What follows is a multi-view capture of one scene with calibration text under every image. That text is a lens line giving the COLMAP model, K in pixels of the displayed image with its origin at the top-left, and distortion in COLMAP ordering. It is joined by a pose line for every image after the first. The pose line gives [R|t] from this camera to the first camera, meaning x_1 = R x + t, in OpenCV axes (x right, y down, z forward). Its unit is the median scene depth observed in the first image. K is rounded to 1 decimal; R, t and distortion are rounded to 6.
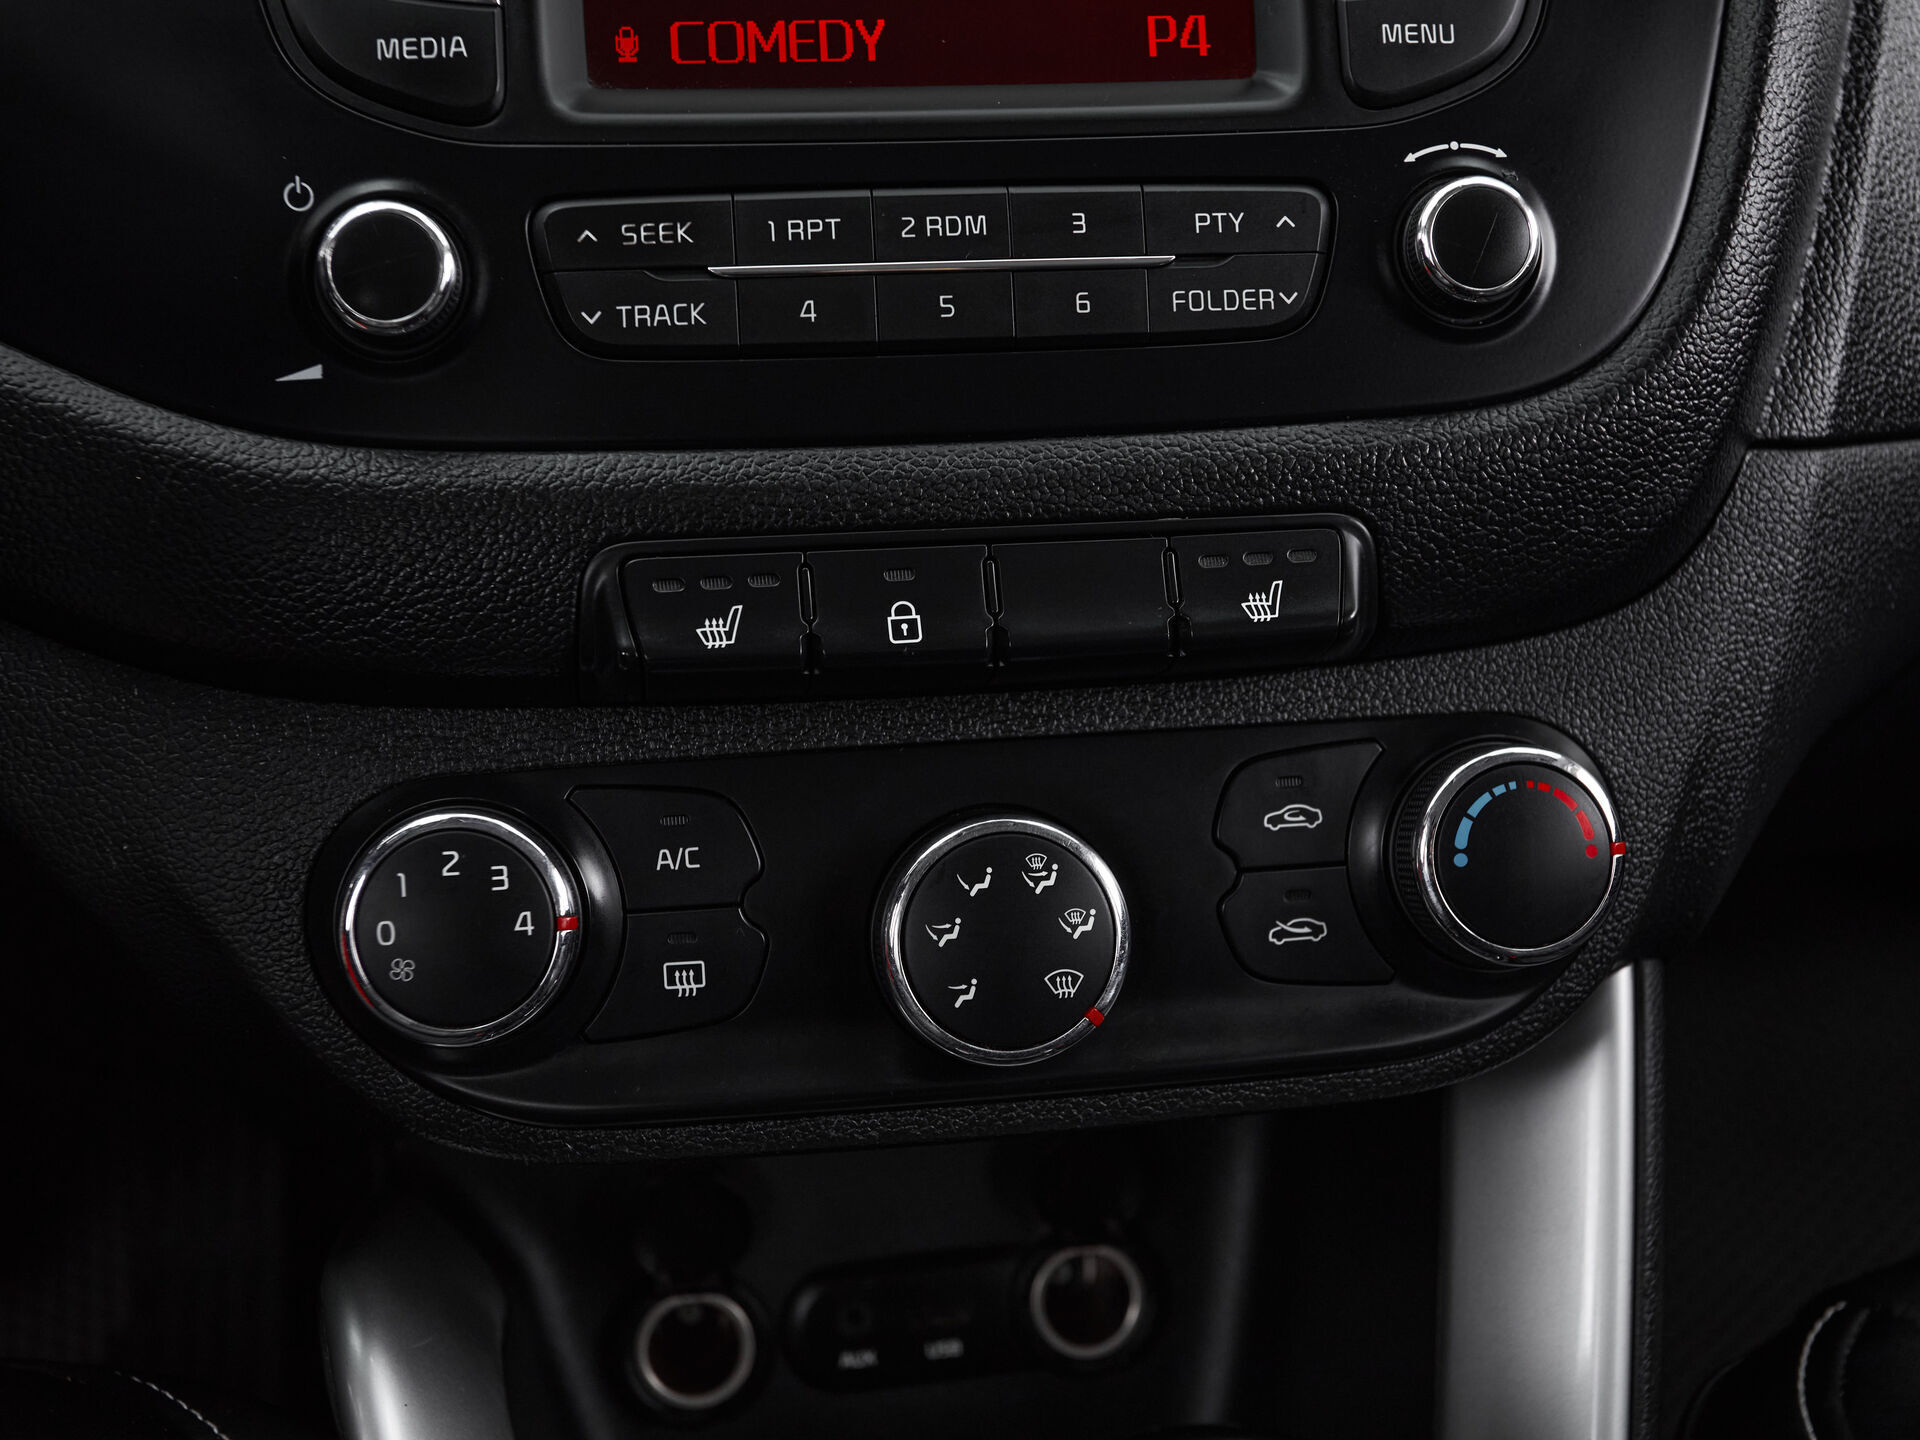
lens RADIAL K [[2459.5, 0, 1000.7], [0, 2459.5, 748.6], [0, 0, 1]] dist [0.008999, 0.034816]
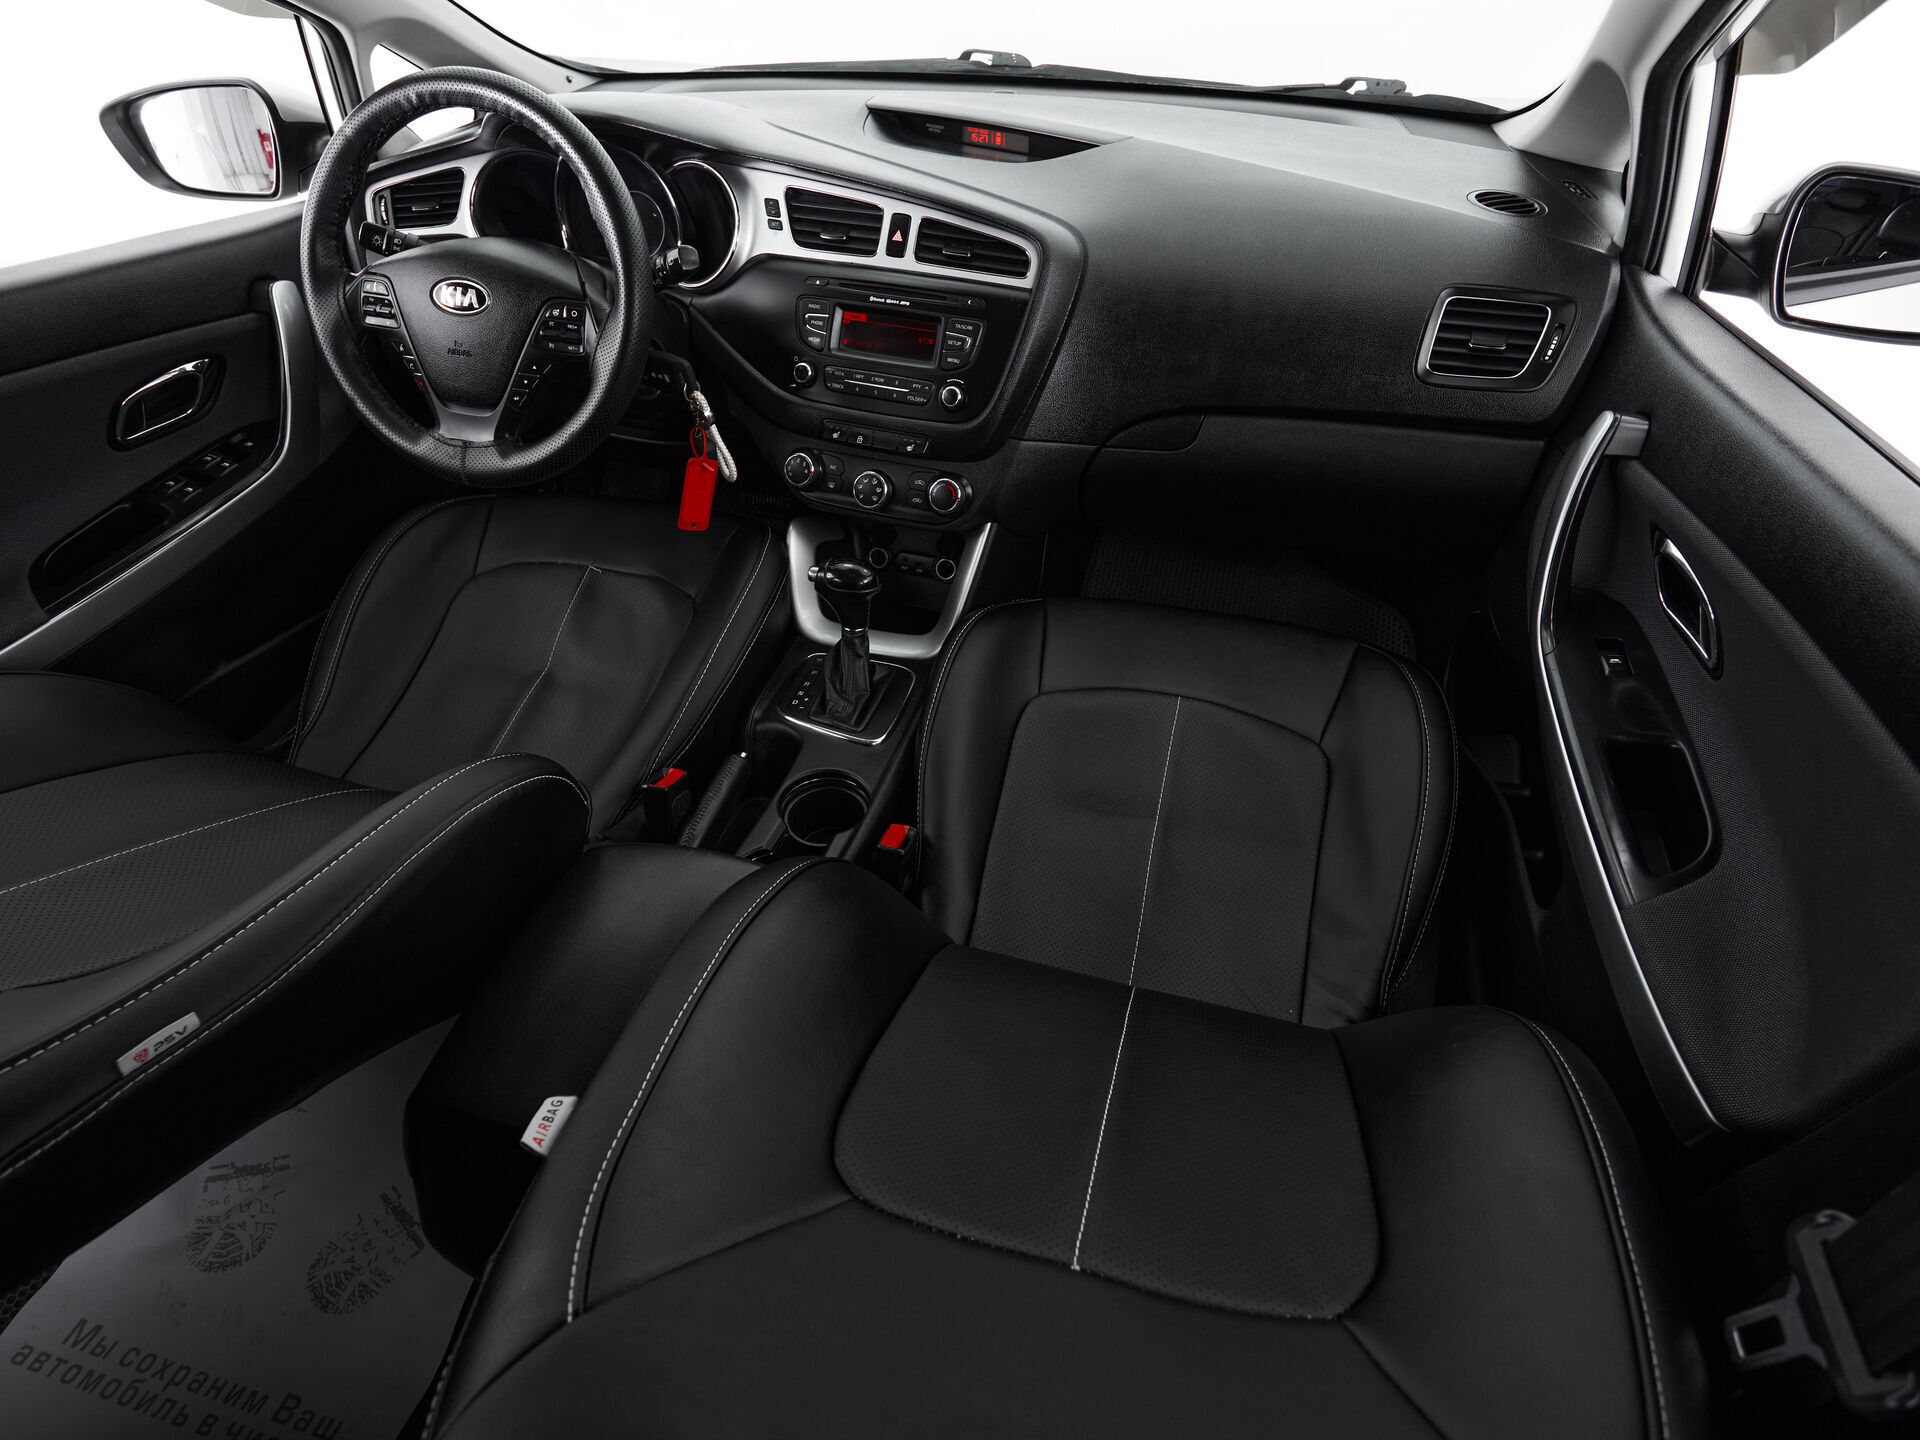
lens RADIAL K [[1057.8, 0, 960.0], [0, 1057.8, 720.0], [0, 0, 1]] dist [0.000497, 0.000950]
pose [[0.865914, 0.314540, -0.388918, 1.544227], [-0.192244, 0.927096, 0.321769, -0.318605], [0.461774, -0.203857, 0.863254, -1.517322]]
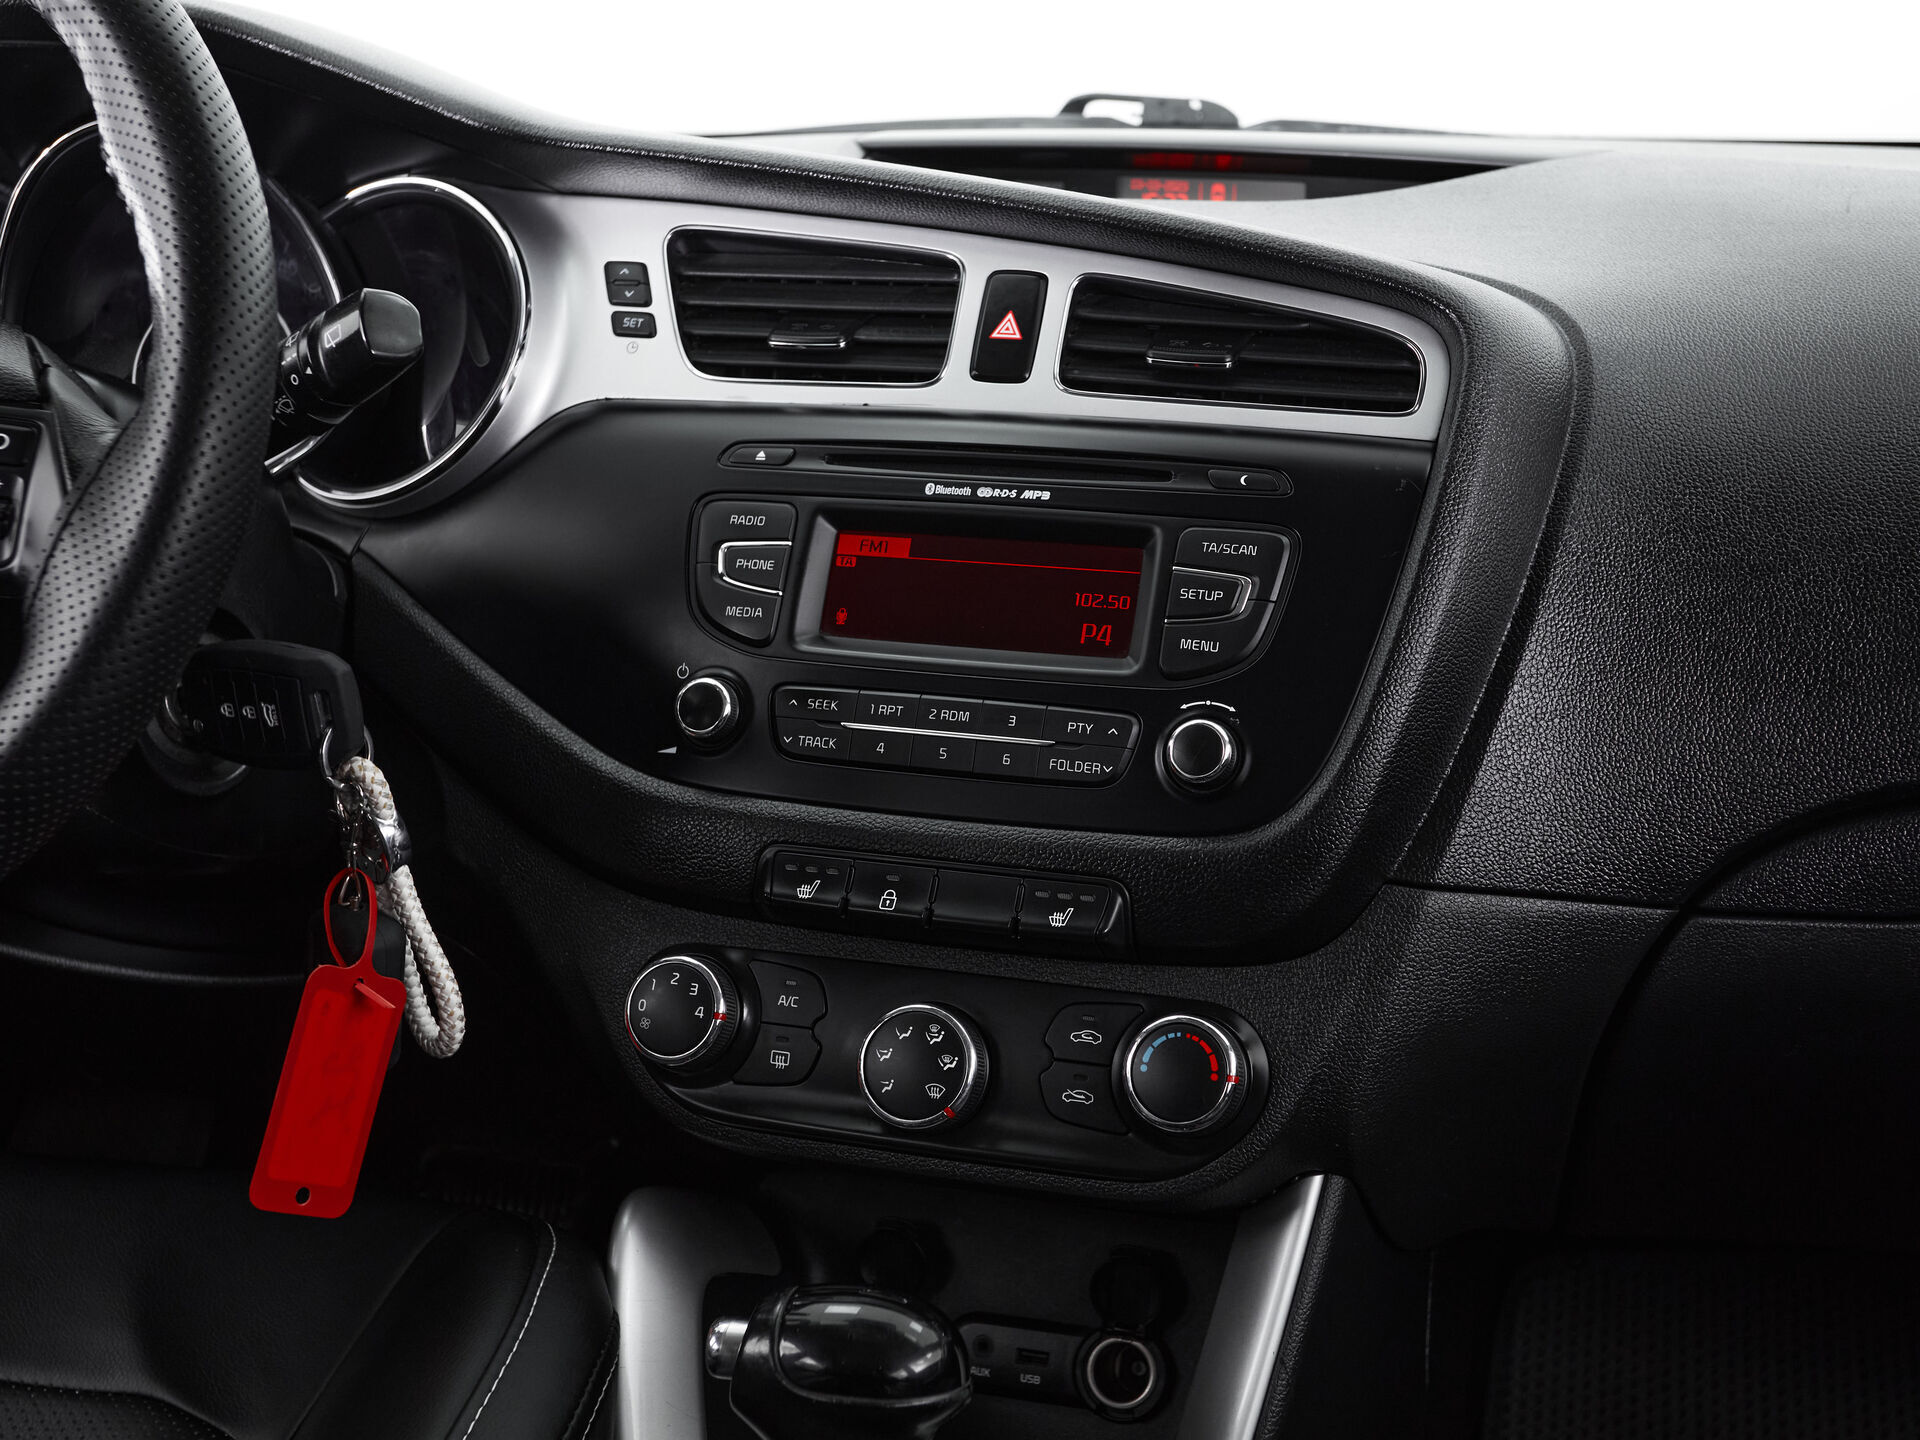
lens RADIAL K [[2495.6, 0, 955.7], [0, 2495.6, 694.2], [0, 0, 1]] dist [0.013571, 0.040017]
pose [[0.884388, 0.102041, -0.455463, 0.927906], [-0.185633, 0.972211, -0.142639, 0.067945], [0.428251, 0.210697, 0.878754, -0.837565]]
